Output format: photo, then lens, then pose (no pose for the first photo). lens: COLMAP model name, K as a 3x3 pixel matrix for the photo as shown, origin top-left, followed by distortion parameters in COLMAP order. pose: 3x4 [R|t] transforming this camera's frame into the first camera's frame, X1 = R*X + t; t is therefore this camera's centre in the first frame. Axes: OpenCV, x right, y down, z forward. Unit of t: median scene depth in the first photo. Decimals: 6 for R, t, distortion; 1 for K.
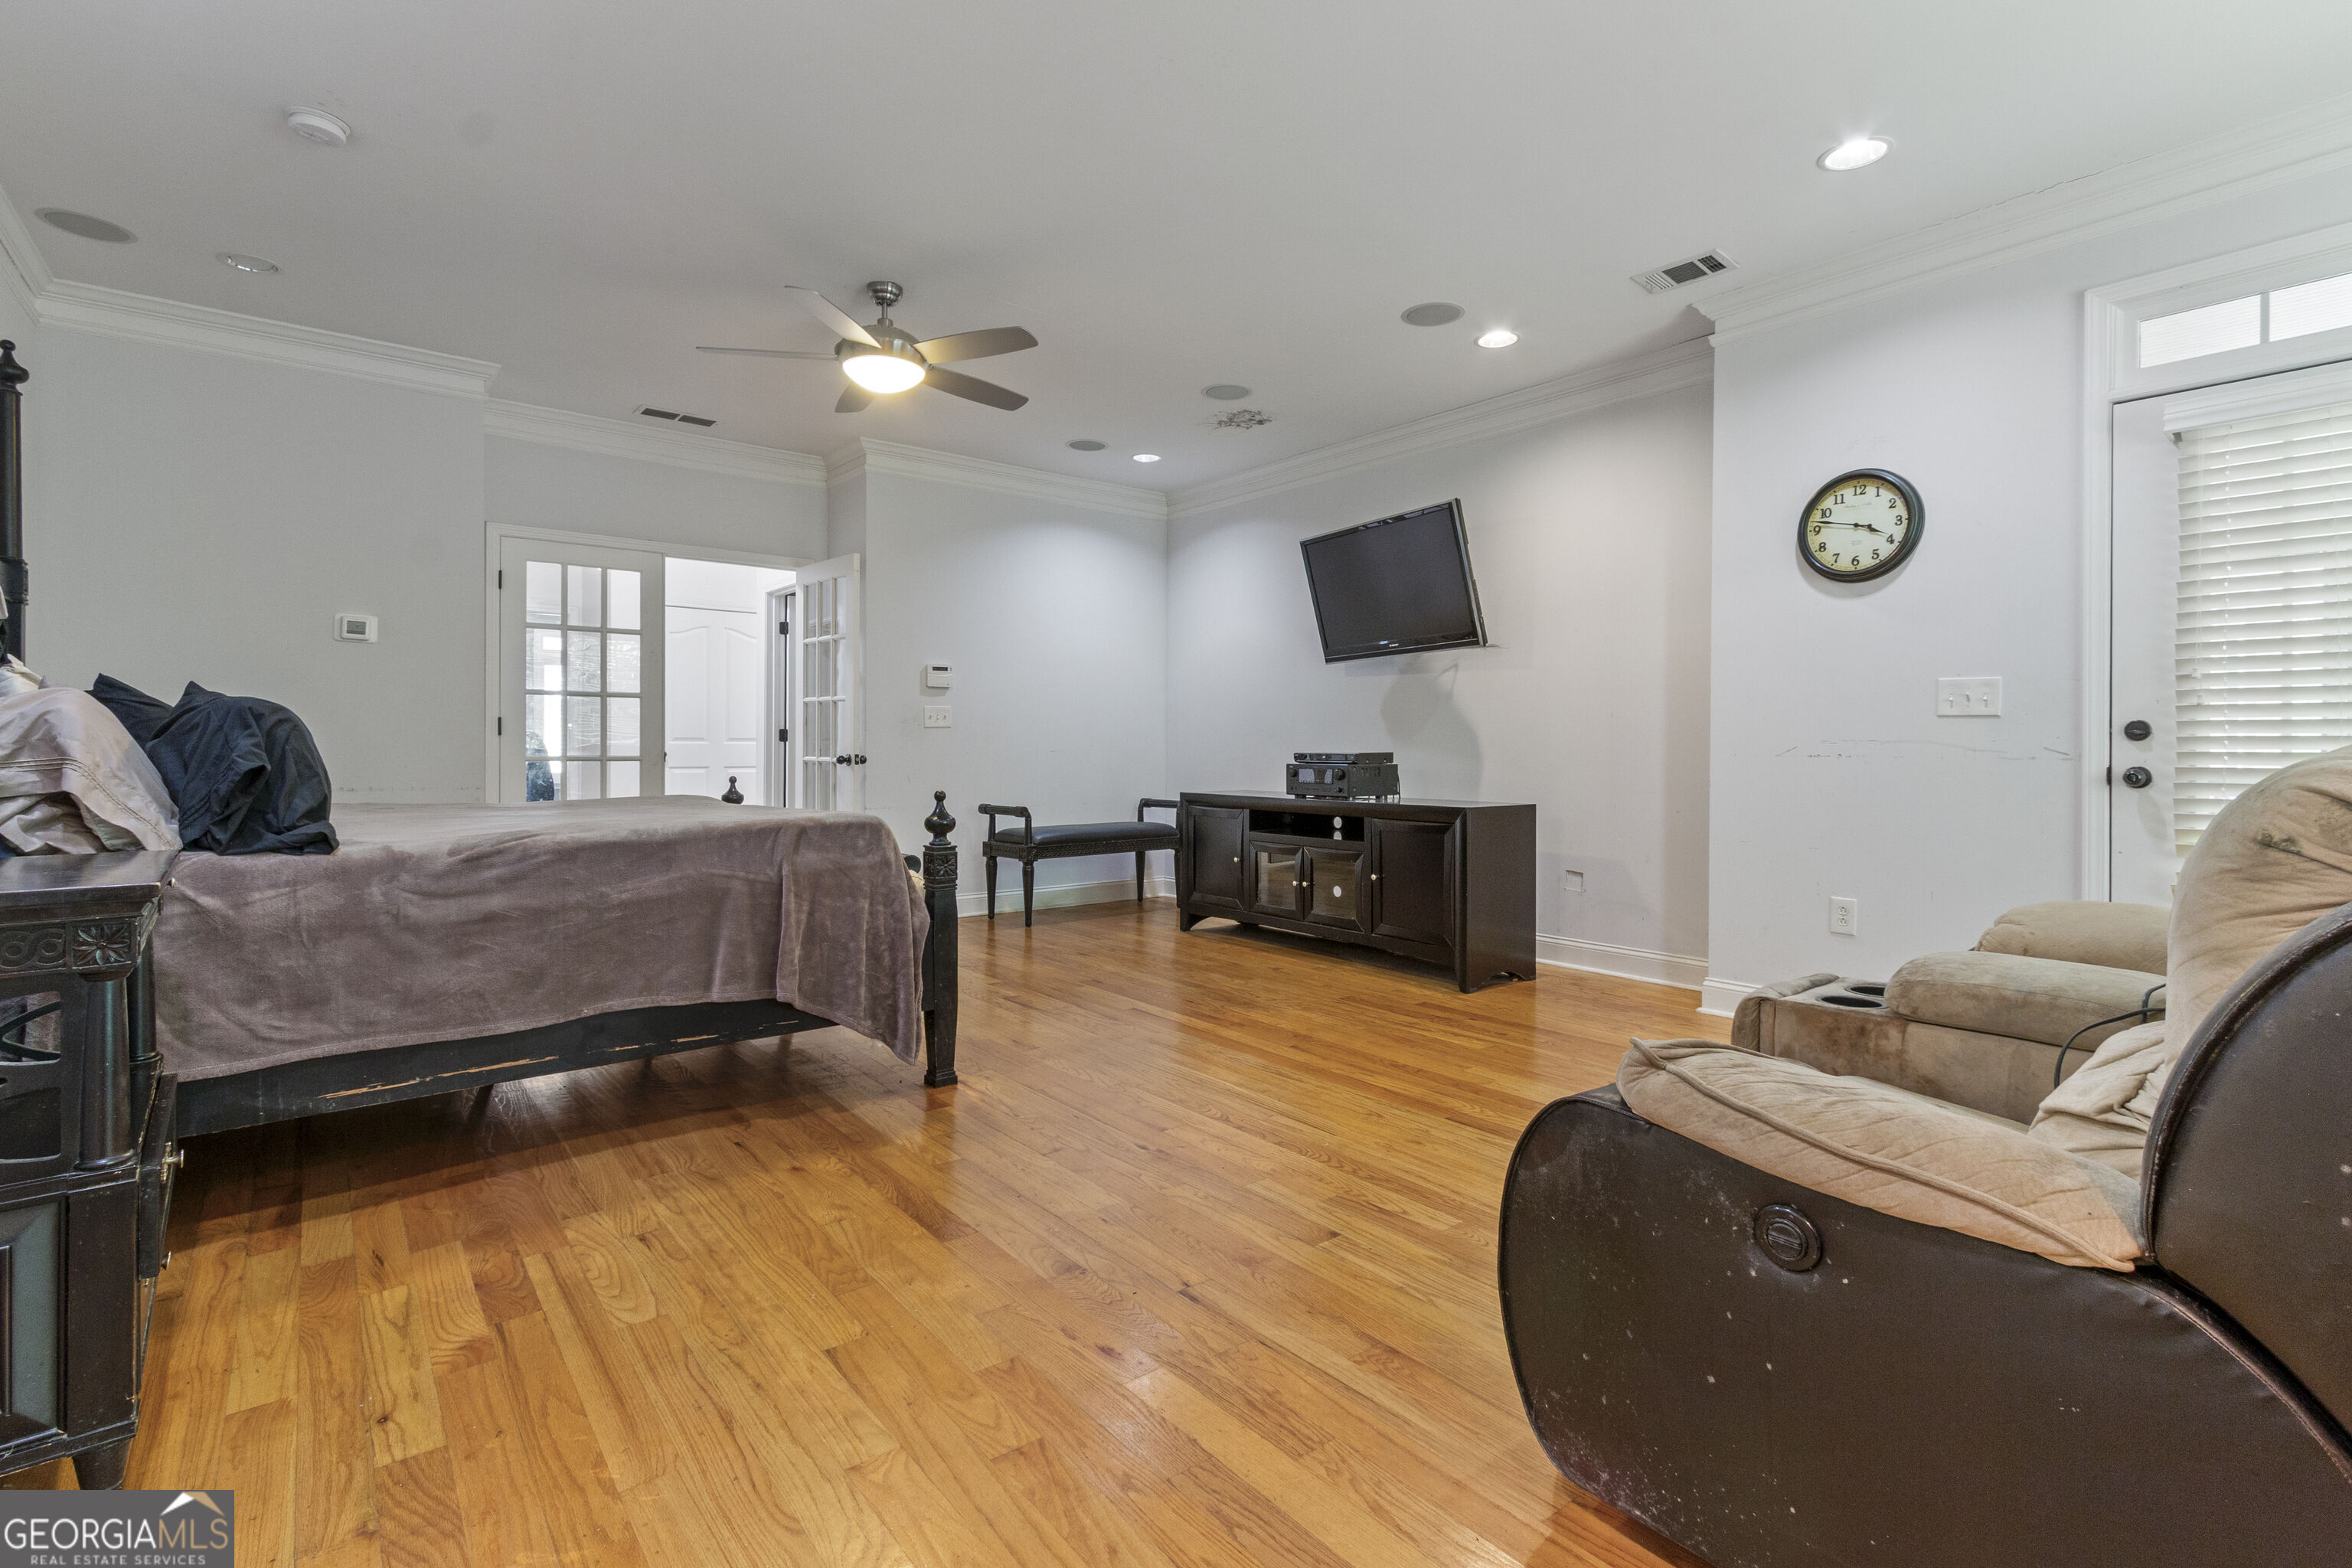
lens RADIAL K [[1090.5, 0, 1173.8], [0, 1090.5, 762.2], [0, 0, 1]] dist [0.006032, -0.002868]
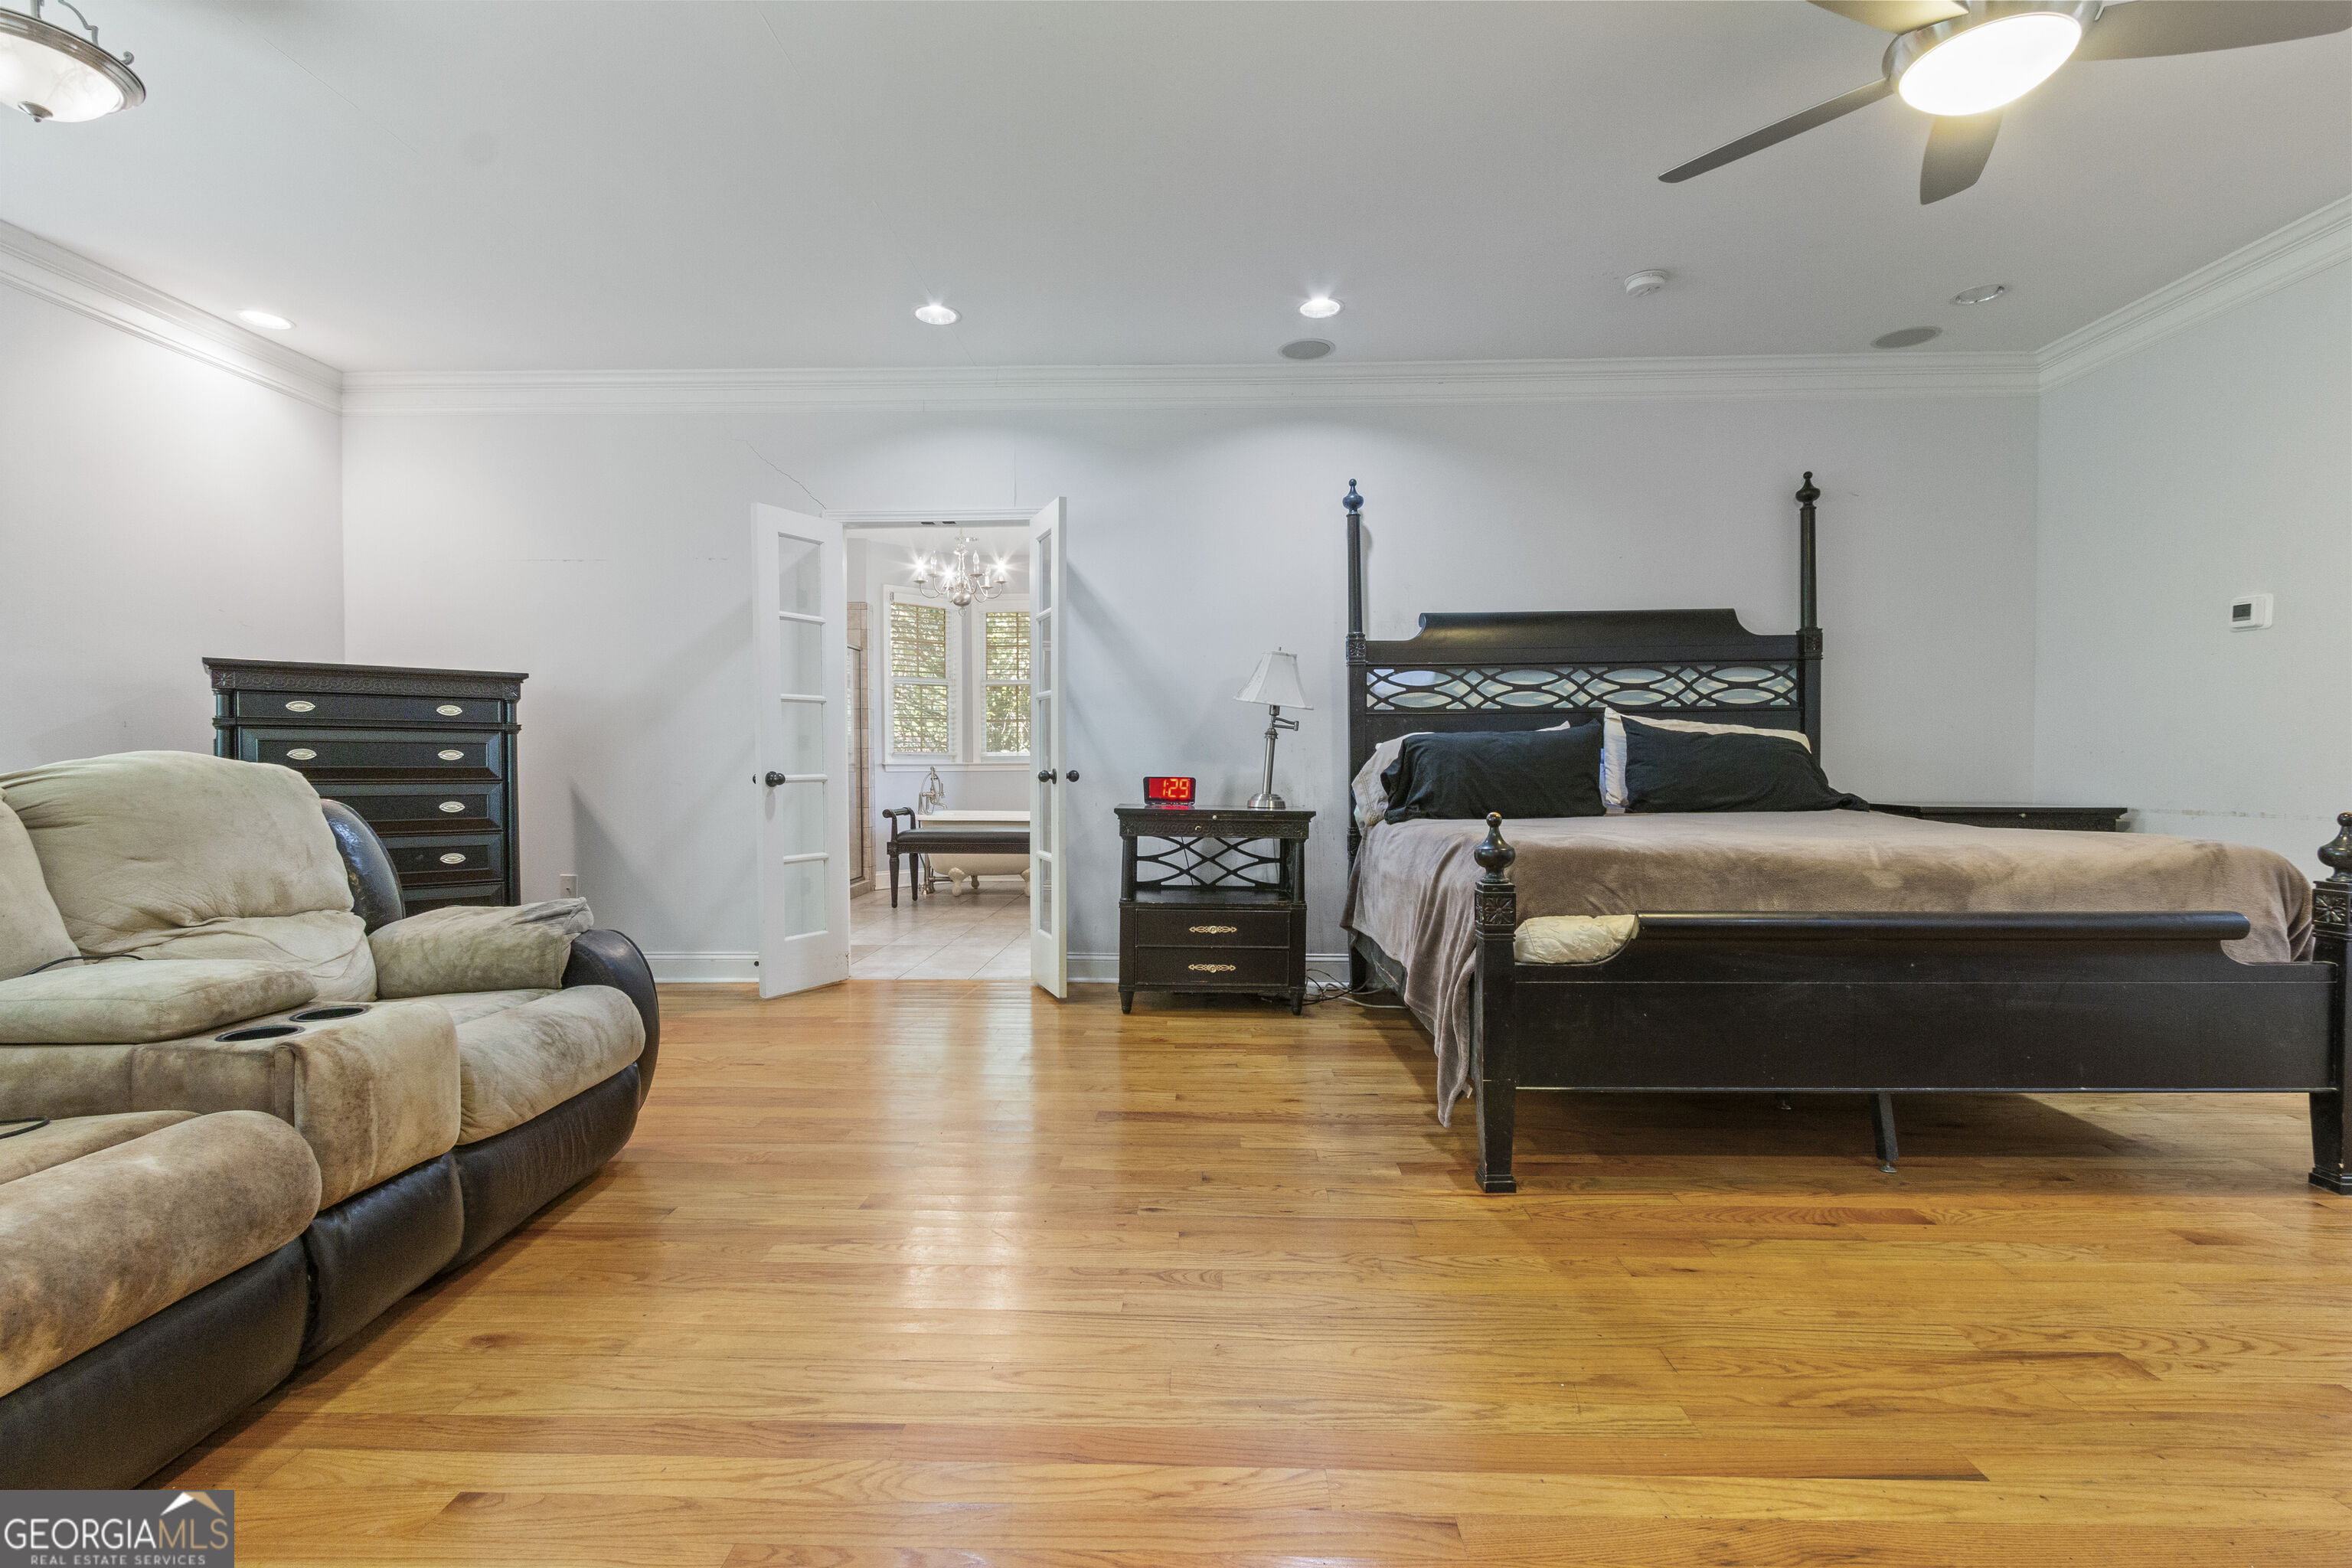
lens RADIAL K [[1090.5, 0, 1187.3], [0, 1090.5, 773.4], [0, 0, 1]] dist [0.006032, -0.002868]
pose [[-0.634240, 0.006830, -0.773106, 0.567329], [-0.011566, 0.999765, 0.018321, -0.016894], [0.773050, 0.020562, -0.634012, 1.402790]]
